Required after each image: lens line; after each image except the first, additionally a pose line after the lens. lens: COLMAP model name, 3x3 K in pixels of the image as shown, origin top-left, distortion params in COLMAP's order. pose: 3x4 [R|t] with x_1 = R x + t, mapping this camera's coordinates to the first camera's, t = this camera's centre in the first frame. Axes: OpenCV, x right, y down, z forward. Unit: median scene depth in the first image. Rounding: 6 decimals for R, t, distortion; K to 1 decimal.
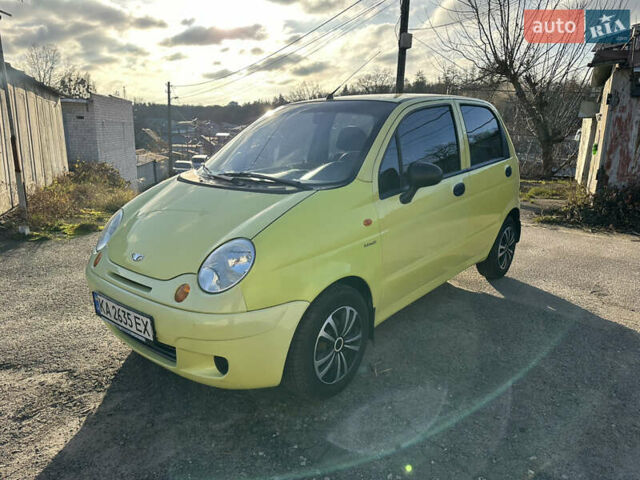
lens RADIAL K [[472.1, 0, 320.1], [0, 472.1, 239.7], [0, 0, 1]] dist [0.041074, -0.038798]
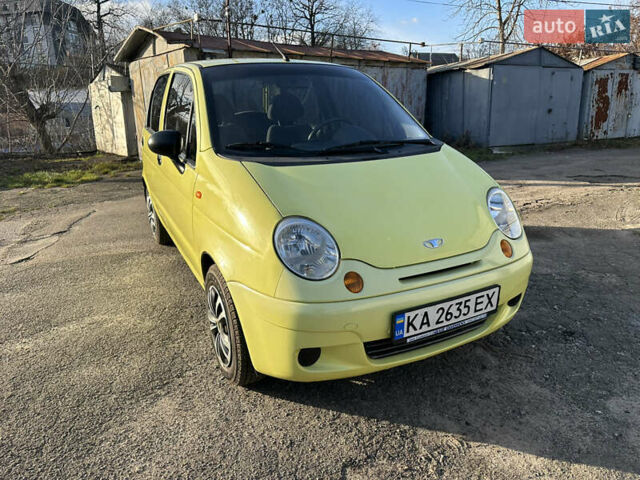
lens RADIAL K [[472.1, 0, 317.0], [0, 472.1, 237.9], [0, 0, 1]] dist [0.041074, -0.038798]
pose [[0.343929, -0.276018, 0.897512, -1.110391], [0.233874, 0.950879, 0.202809, -0.176287], [-0.909404, 0.140153, 0.391588, 0.786018]]
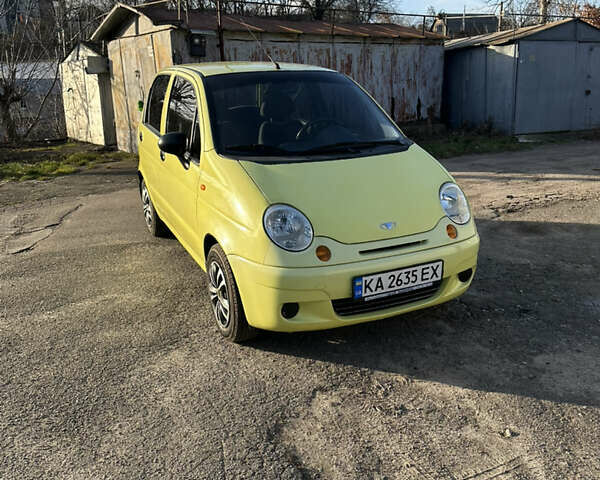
lens RADIAL K [[589.6, 0, 302.3], [0, 589.6, 241.3], [0, 0, 1]] dist [0.078485, 0.000000]
pose [[0.376043, -0.269652, 0.886498, -1.522301], [0.234458, 0.953276, 0.190510, -0.212151], [-0.896449, 0.136207, 0.421695, 0.562654]]
